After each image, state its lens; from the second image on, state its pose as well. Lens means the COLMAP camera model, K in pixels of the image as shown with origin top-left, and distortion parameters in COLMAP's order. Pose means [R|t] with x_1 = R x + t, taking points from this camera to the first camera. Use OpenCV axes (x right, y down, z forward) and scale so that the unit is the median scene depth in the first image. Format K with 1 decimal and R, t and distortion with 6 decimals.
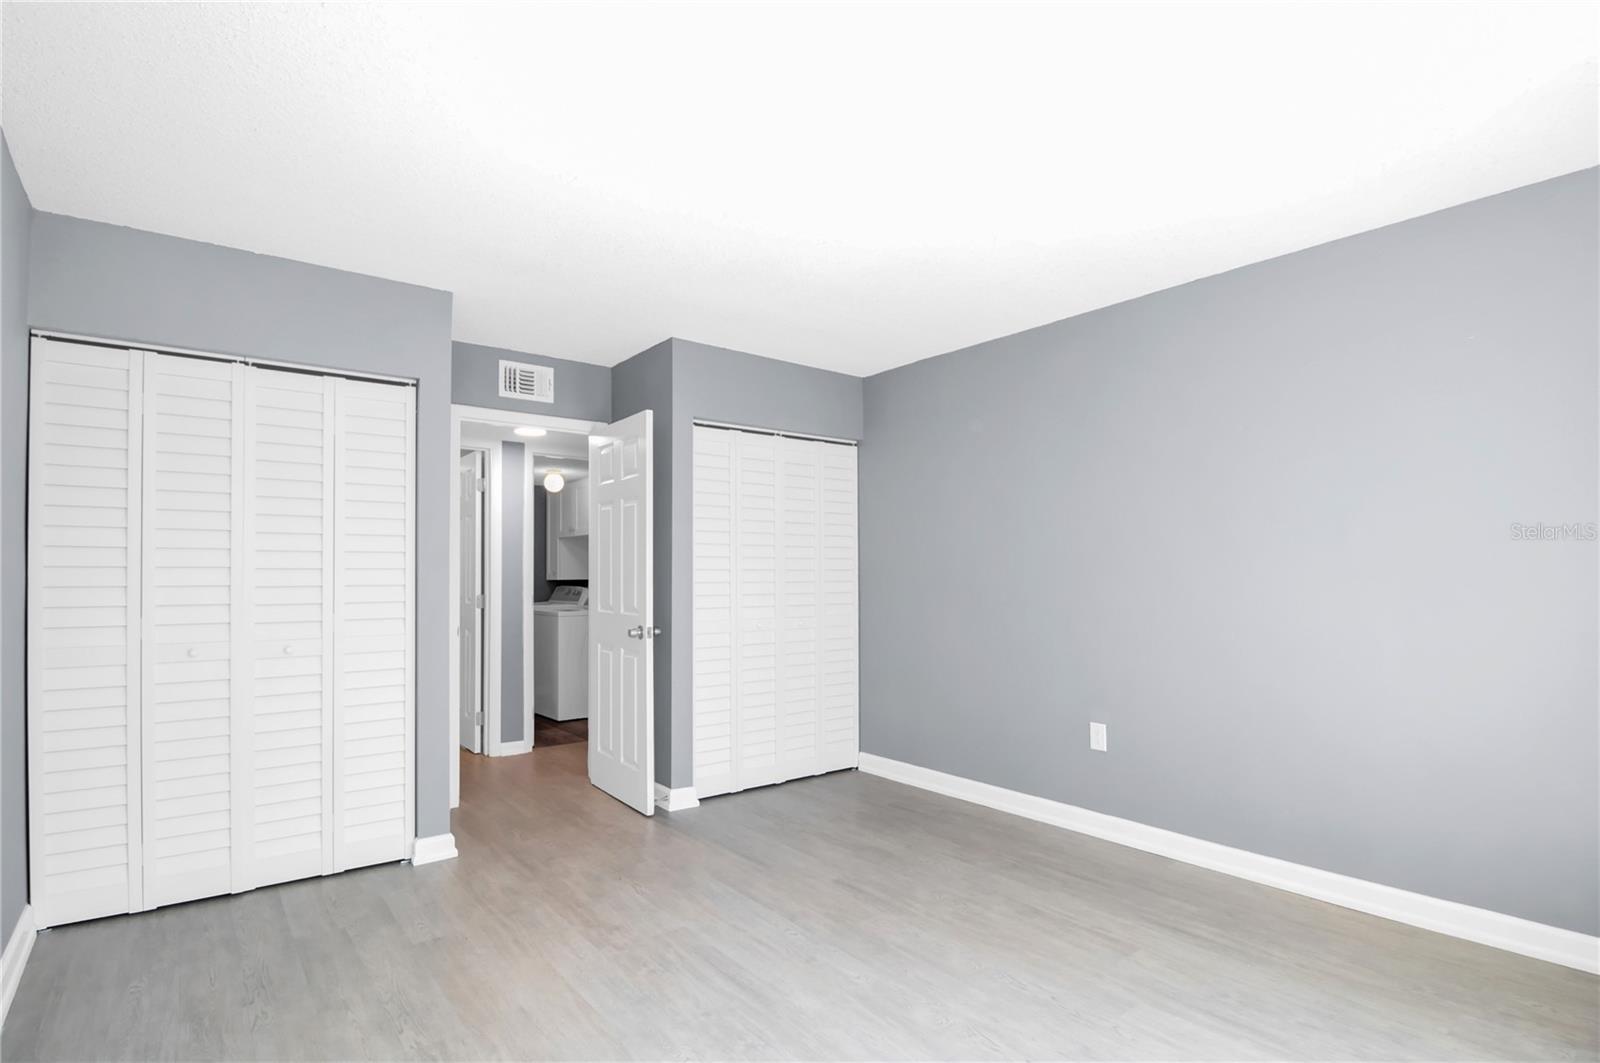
lens RADIAL K [[739.3, 0, 799.5], [0, 739.3, 570.0], [0, 0, 1]] dist [0.019940, -0.018191]
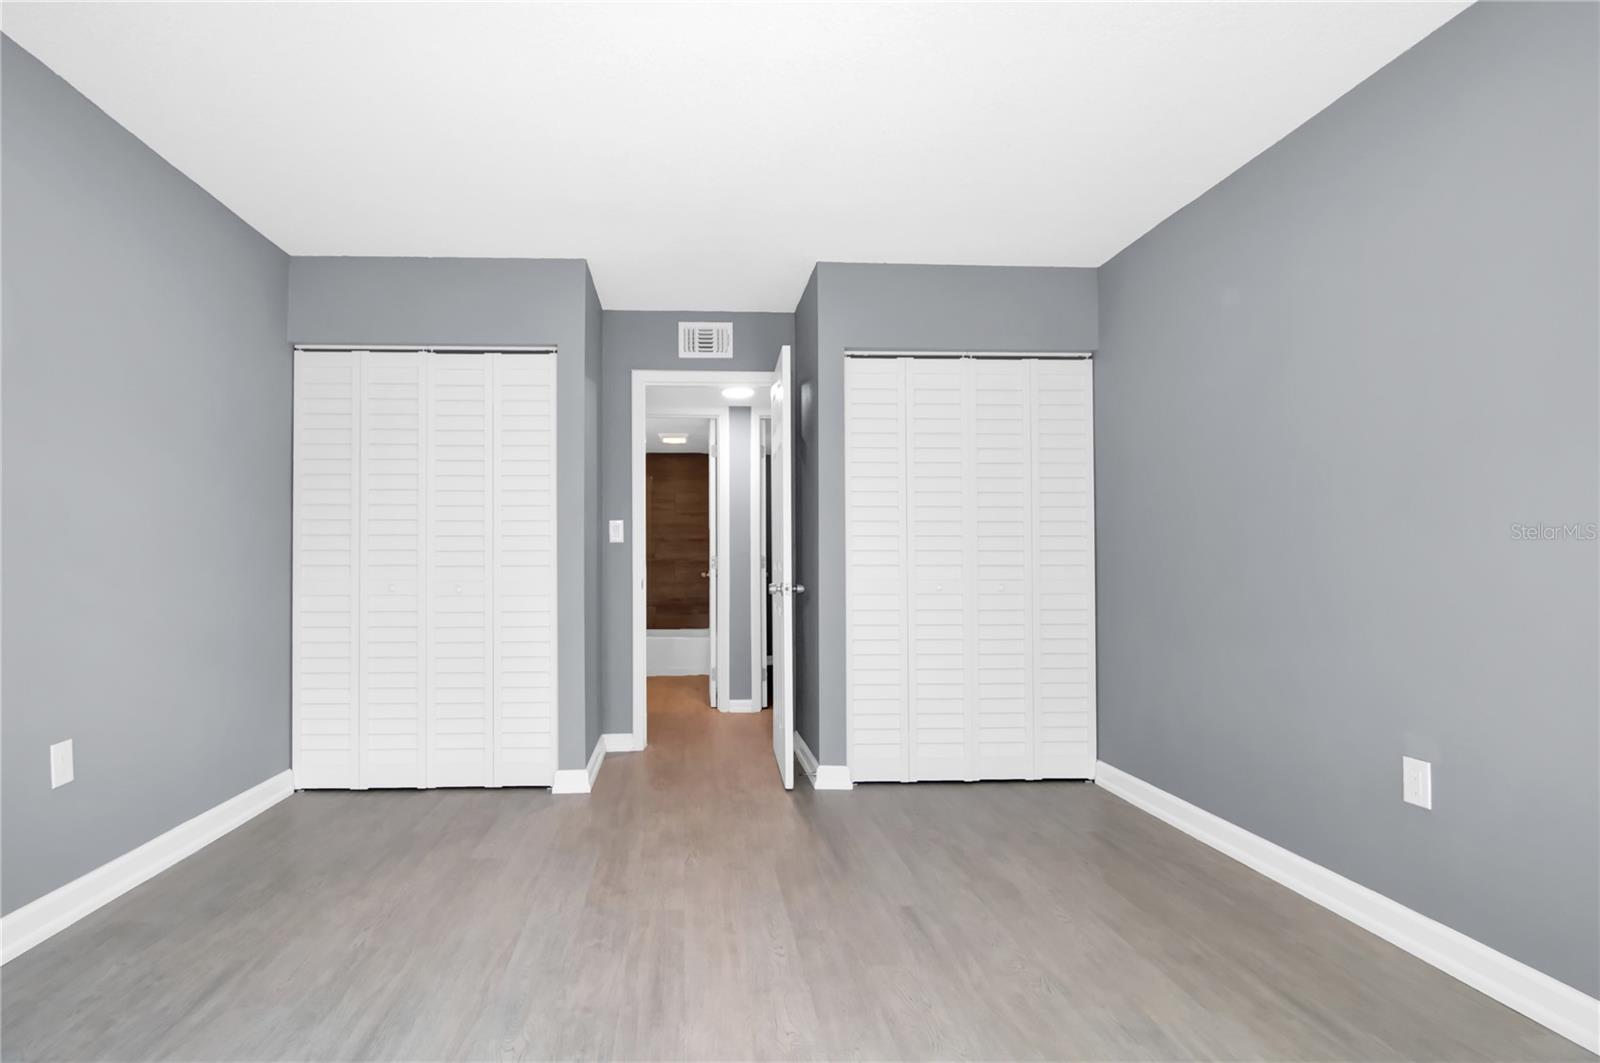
lens RADIAL K [[748.5, 0, 798.1], [0, 748.5, 551.1], [0, 0, 1]] dist [0.018401, -0.017209]
pose [[0.830979, -0.008260, -0.556242, 0.319831], [0.005186, 0.999961, -0.007100, 0.044027], [0.556279, 0.003015, 0.830990, 0.234934]]
